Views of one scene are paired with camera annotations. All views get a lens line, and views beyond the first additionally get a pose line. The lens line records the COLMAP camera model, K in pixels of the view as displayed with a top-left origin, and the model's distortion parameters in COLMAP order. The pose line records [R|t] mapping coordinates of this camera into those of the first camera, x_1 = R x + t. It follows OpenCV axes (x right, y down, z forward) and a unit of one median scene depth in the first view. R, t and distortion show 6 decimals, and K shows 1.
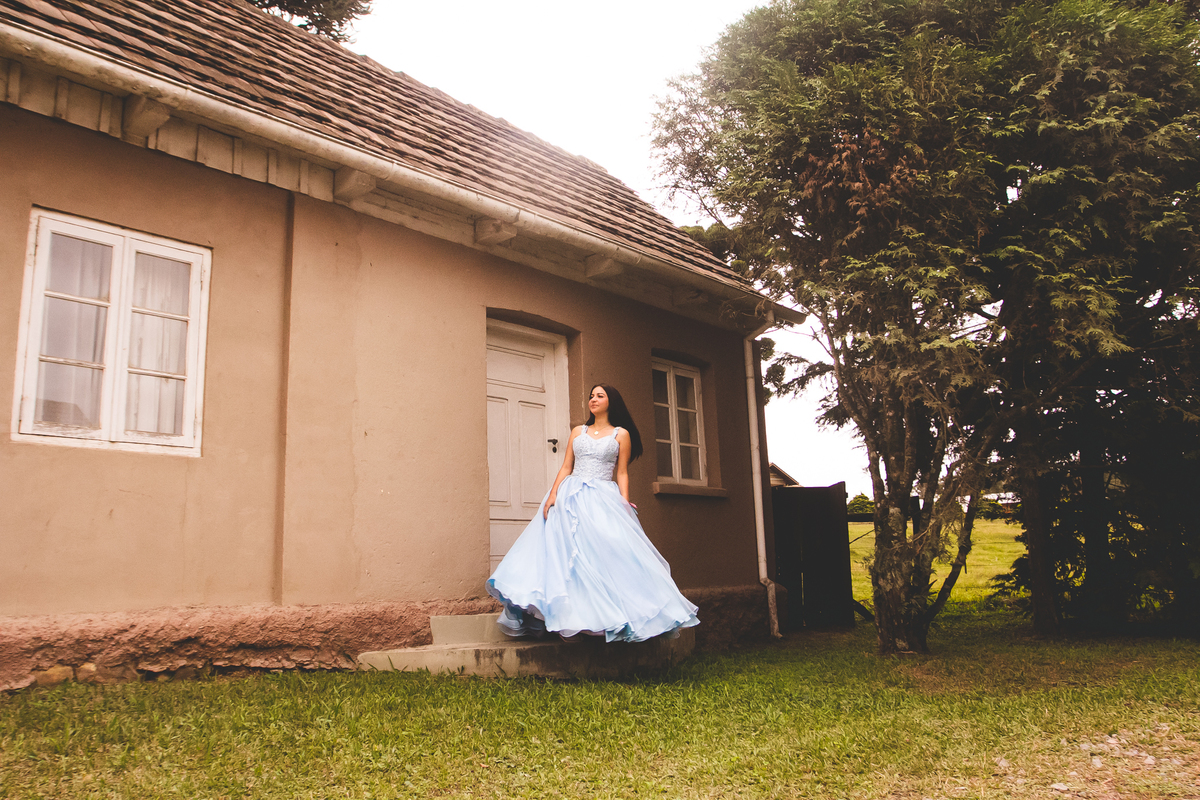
lens RADIAL K [[946.9, 0, 600.0], [0, 946.9, 400.0], [0, 0, 1]] dist [-0.070315, 0.000749]
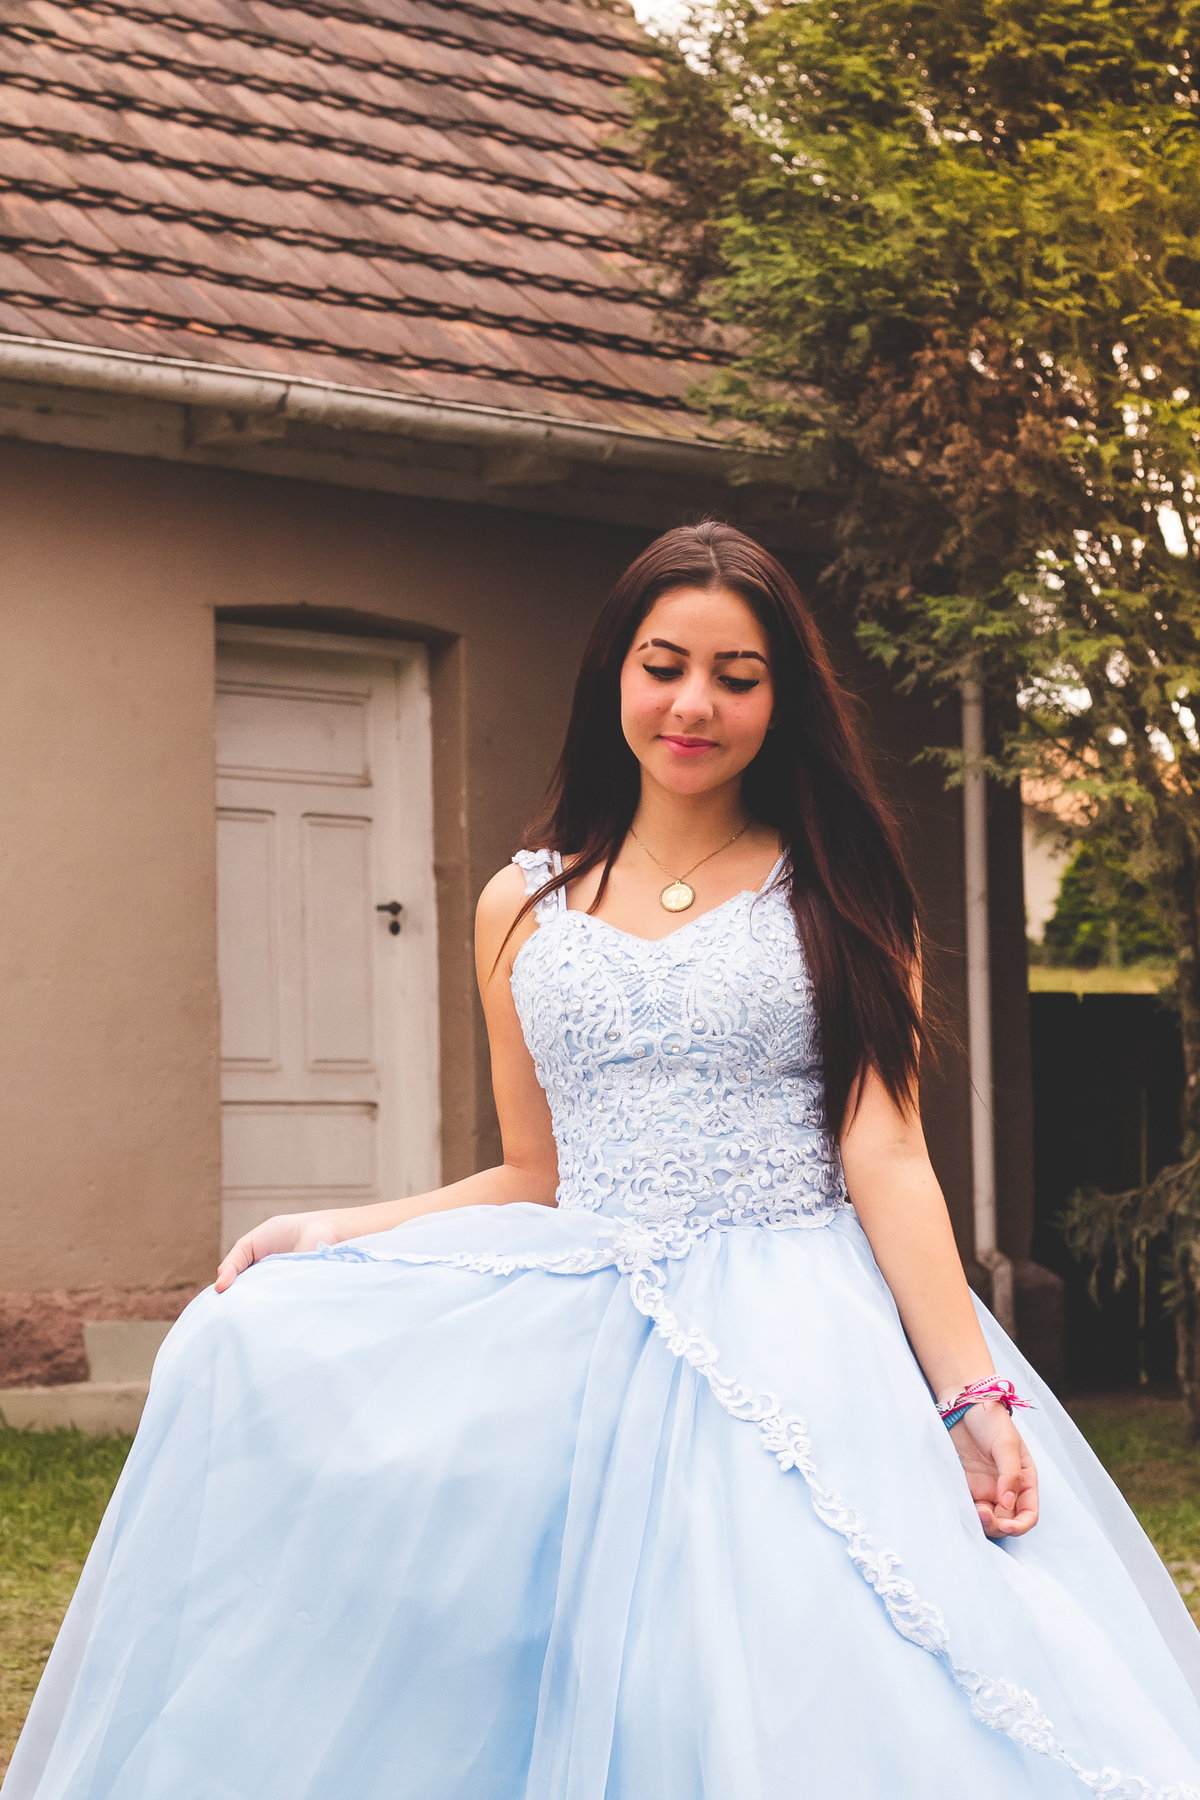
lens RADIAL K [[4256.7, 0, 600.0], [0, 4256.7, 900.0], [0, 0, 1]] dist [-0.117292, 0.029915]
pose [[0.997016, 0.010815, -0.076429, 0.201942], [-0.002101, 0.993571, 0.113191, -0.187148], [0.077162, -0.112692, 0.990629, -0.899632]]
